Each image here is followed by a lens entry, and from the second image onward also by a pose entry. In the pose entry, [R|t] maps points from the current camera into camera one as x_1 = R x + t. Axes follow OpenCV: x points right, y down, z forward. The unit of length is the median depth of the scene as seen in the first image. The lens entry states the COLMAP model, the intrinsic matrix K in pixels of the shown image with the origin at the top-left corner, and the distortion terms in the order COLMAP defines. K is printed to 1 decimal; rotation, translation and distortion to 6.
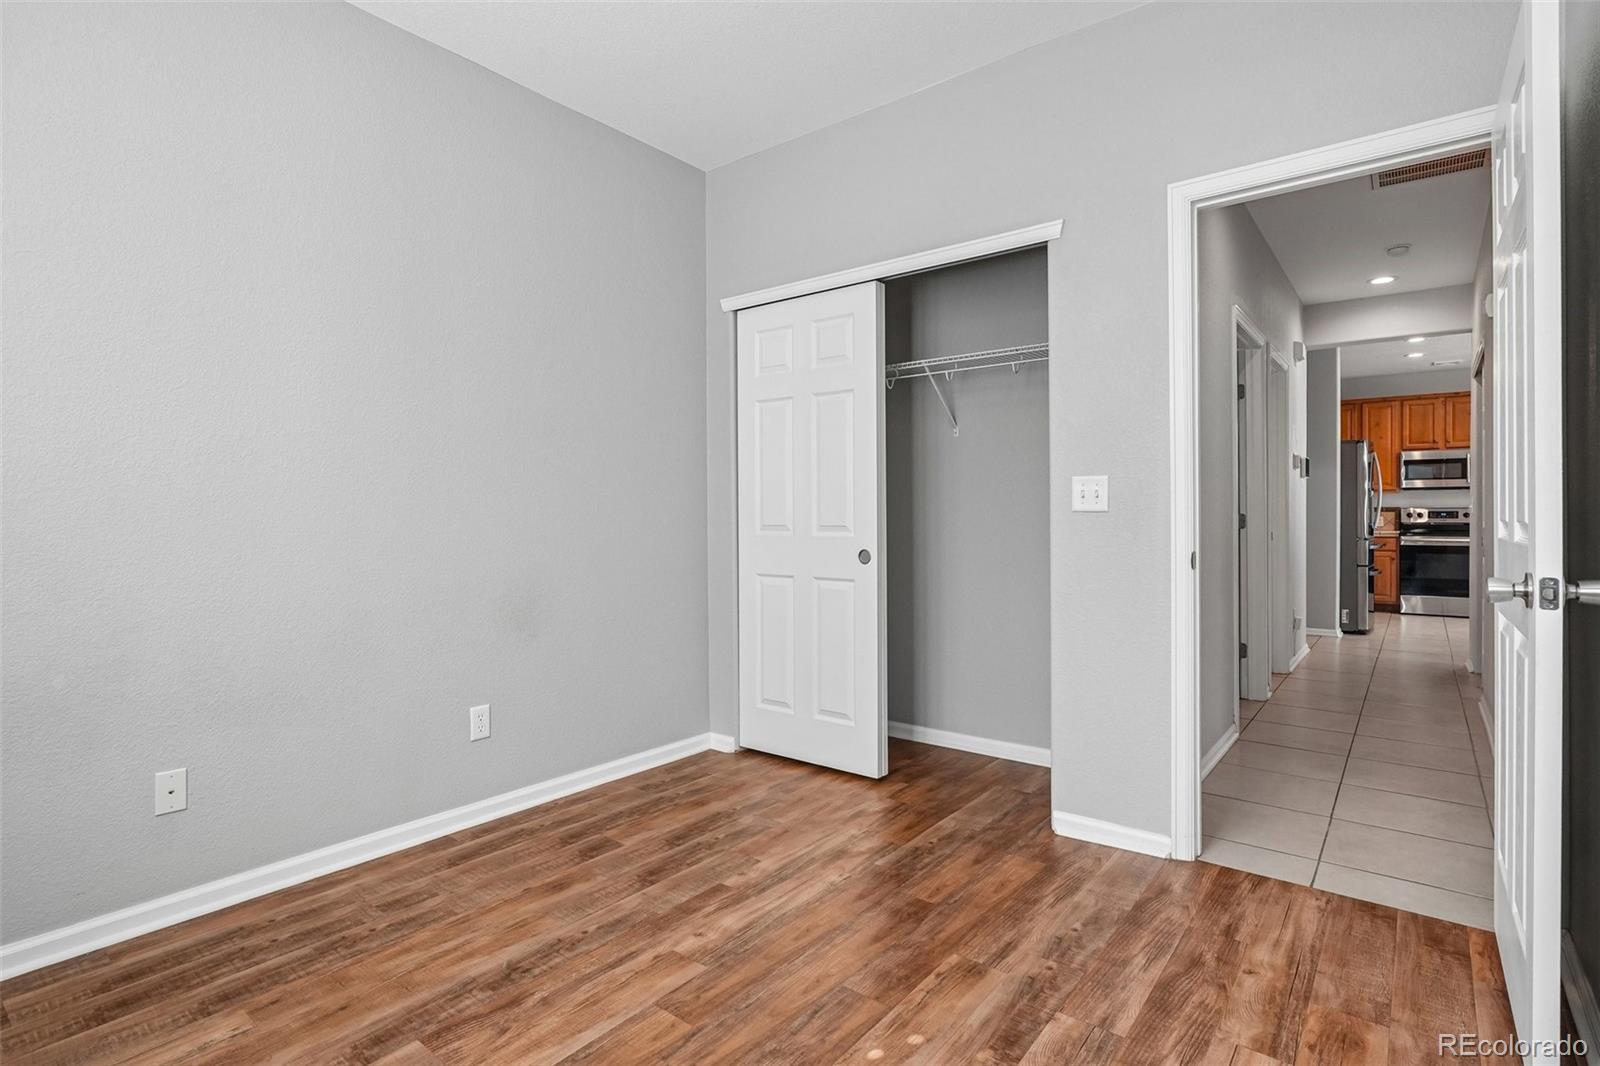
lens RADIAL K [[802.5, 0, 796.1], [0, 802.5, 520.4], [0, 0, 1]] dist [-0.036700, 0.009650]
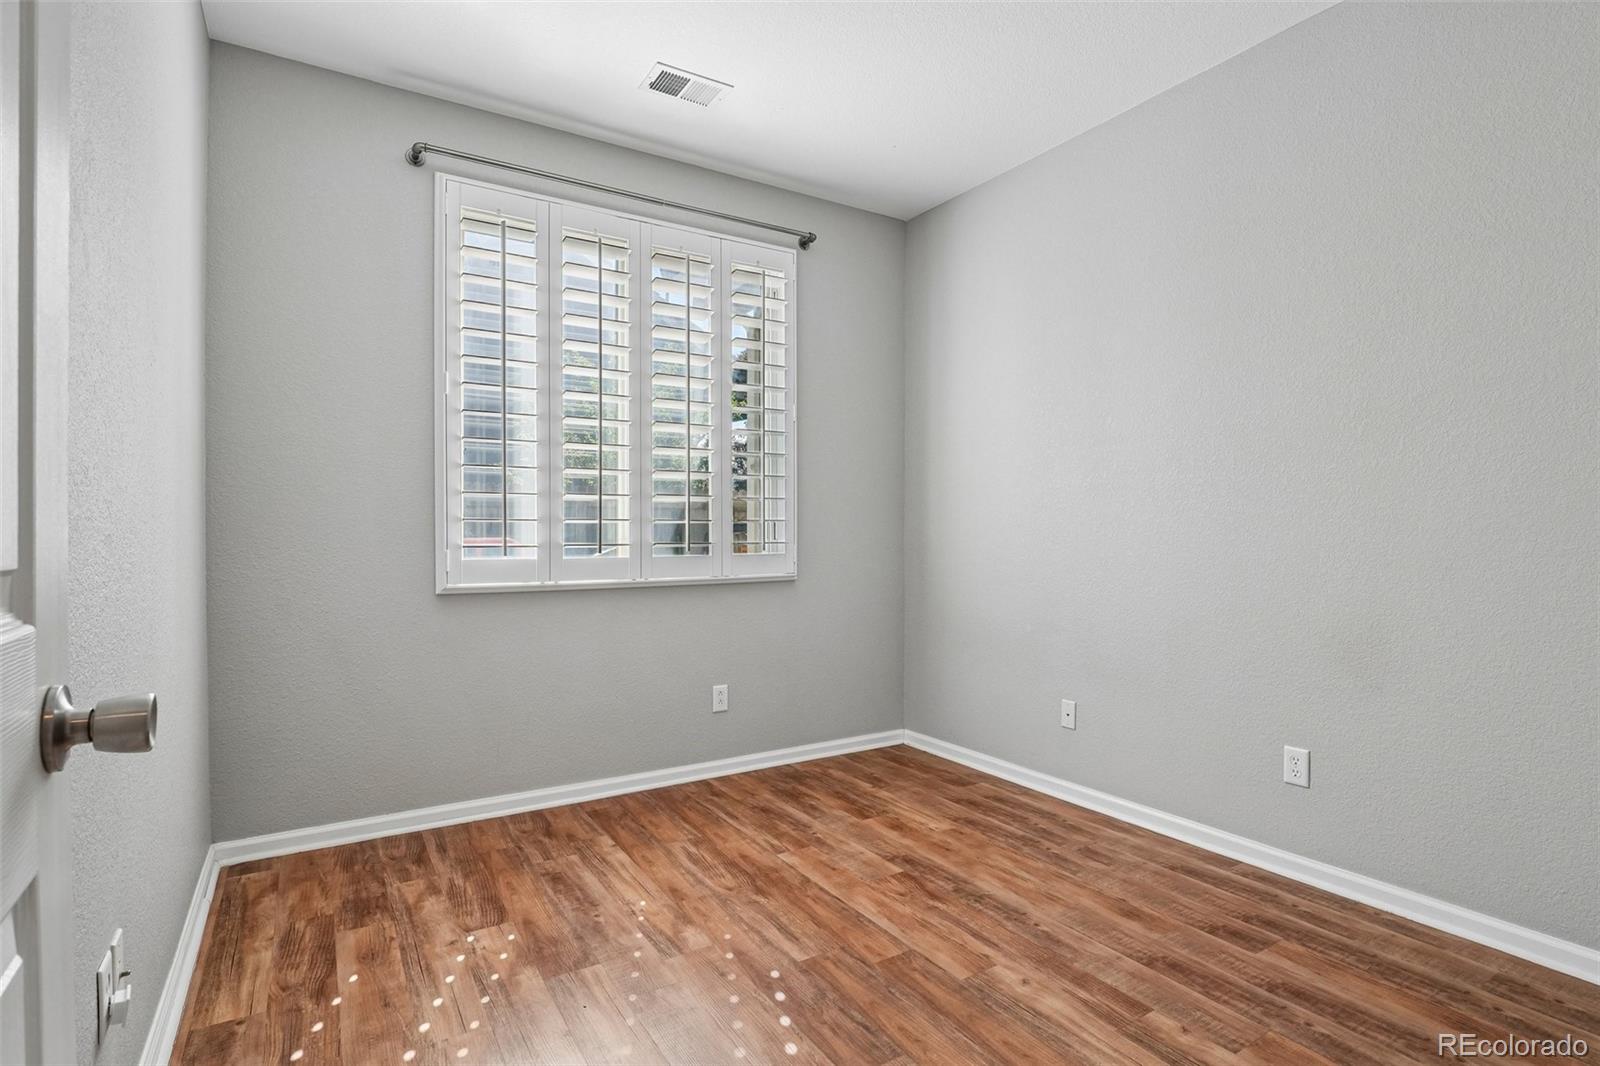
lens RADIAL K [[802.5, 0, 815.8], [0, 802.5, 524.5], [0, 0, 1]] dist [-0.036700, 0.009650]
pose [[-0.335024, 0.000855, -0.942209, 0.843292], [-0.000483, 0.999999, 0.001079, -0.025924], [0.942209, 0.000816, -0.335024, 1.068501]]
